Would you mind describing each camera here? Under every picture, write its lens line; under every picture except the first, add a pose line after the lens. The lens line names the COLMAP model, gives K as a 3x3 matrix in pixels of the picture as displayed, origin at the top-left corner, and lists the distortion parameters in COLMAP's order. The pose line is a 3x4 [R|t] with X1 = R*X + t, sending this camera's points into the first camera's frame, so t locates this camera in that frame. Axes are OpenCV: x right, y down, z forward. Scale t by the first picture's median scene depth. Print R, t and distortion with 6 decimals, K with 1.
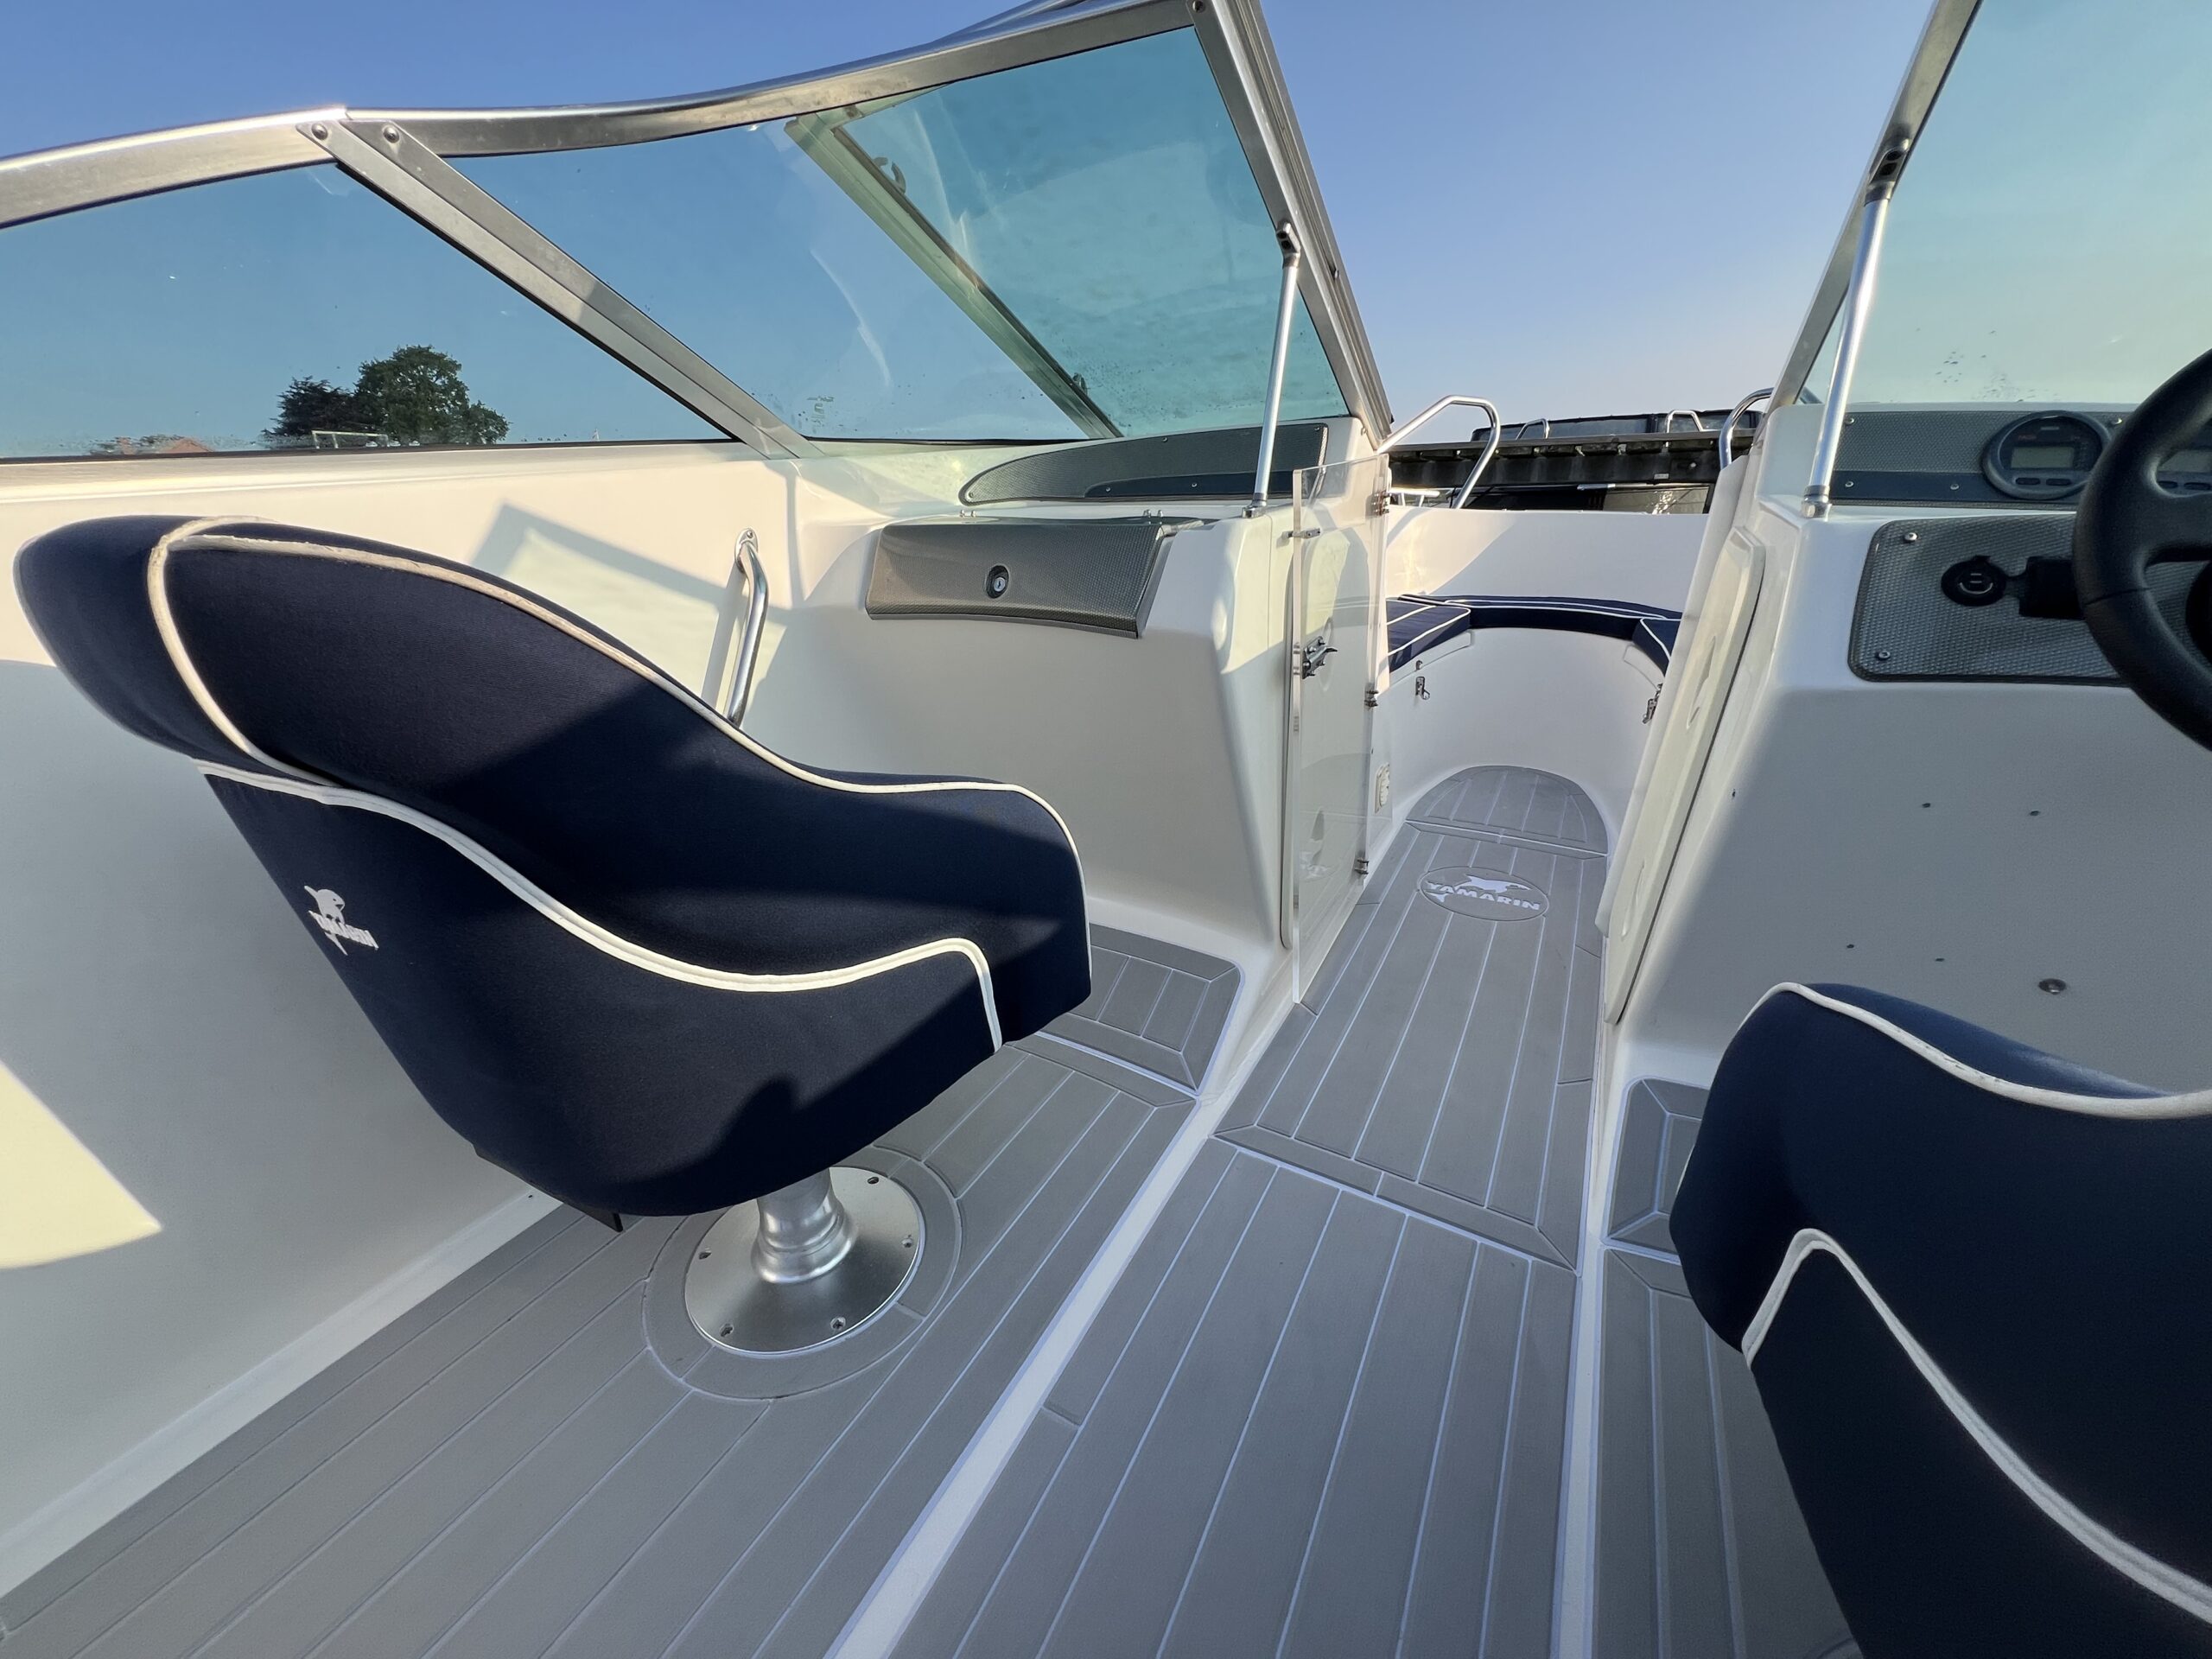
lens RADIAL K [[883.1, 0, 1100.9], [0, 883.1, 816.4], [0, 0, 1]] dist [-0.004623, -0.000250]
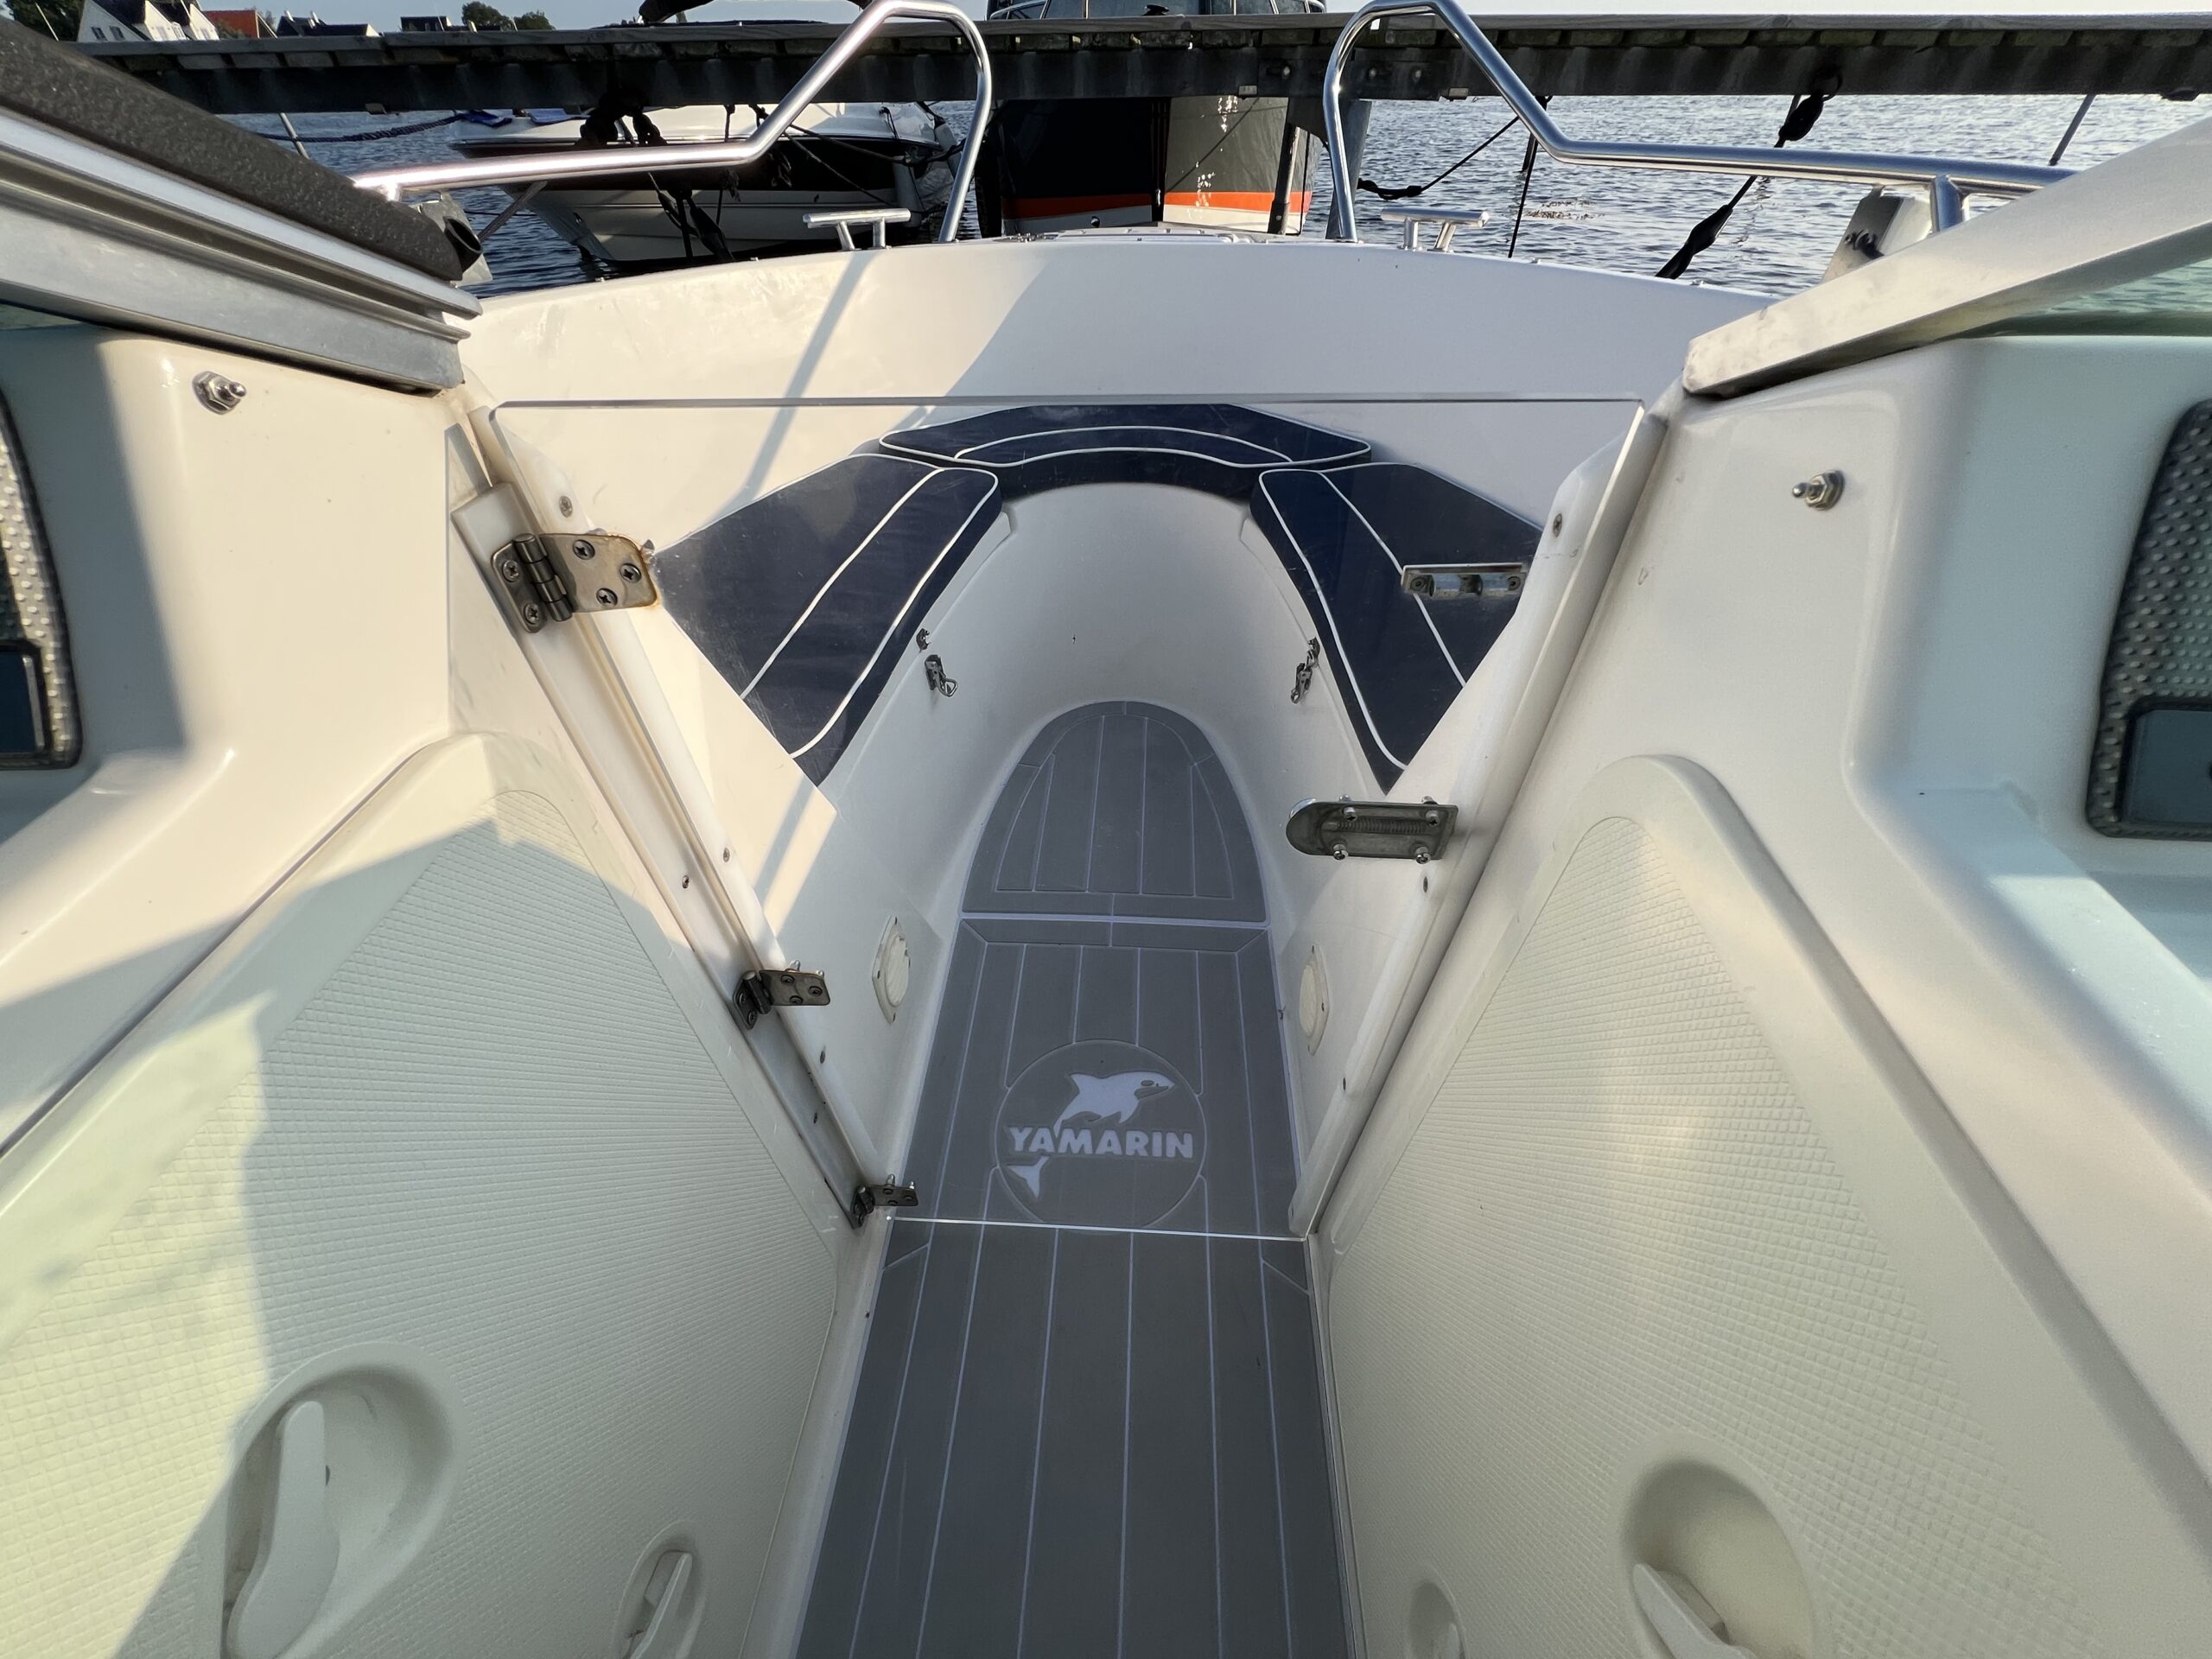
lens RADIAL K [[883.1, 0, 1107.4], [0, 883.1, 847.4], [0, 0, 1]] dist [-0.004623, -0.000250]
pose [[0.896934, -0.293953, 0.330304, 0.411151], [0.165786, 0.916094, 0.365085, -0.388222], [-0.409907, -0.272698, 0.870409, 0.752746]]
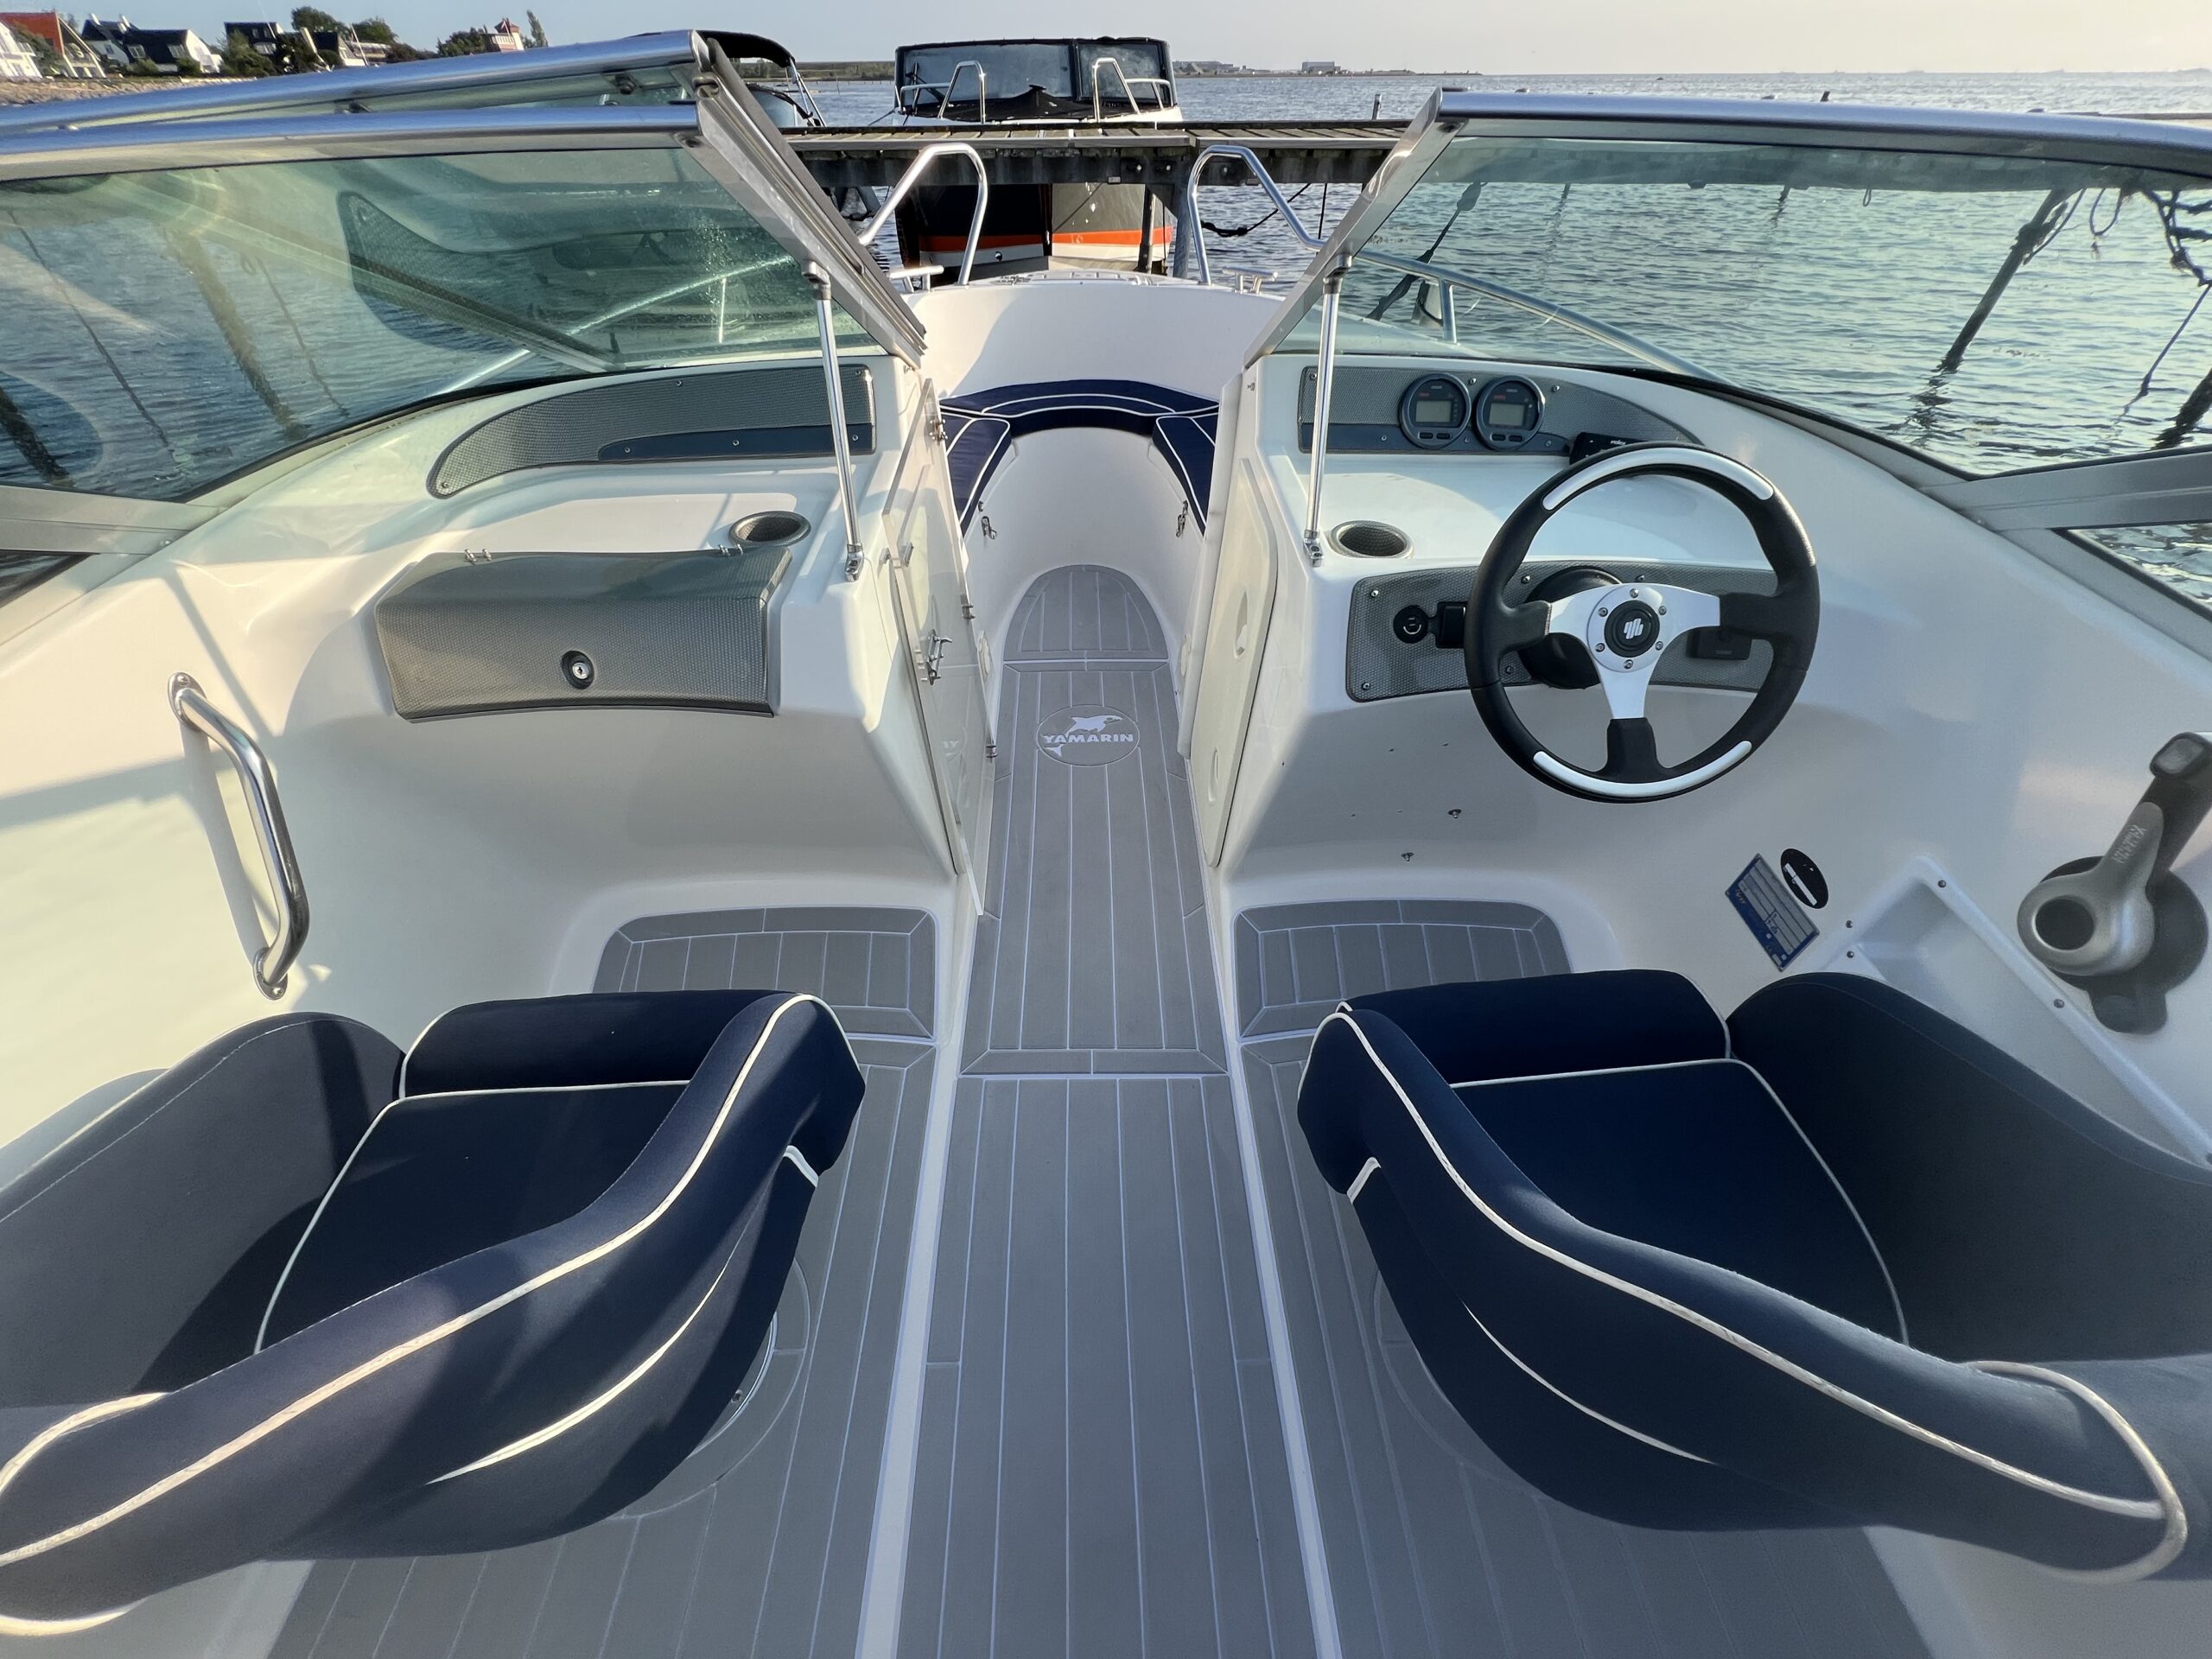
lens RADIAL K [[884.1, 0, 1102.8], [0, 884.1, 822.5], [0, 0, 1]] dist [-0.007793, -0.000252]
pose [[0.861835, -0.330970, 0.384316, -0.048706], [0.182293, 0.909240, 0.374235, -0.325549], [-0.473296, -0.252470, 0.843949, -0.026812]]
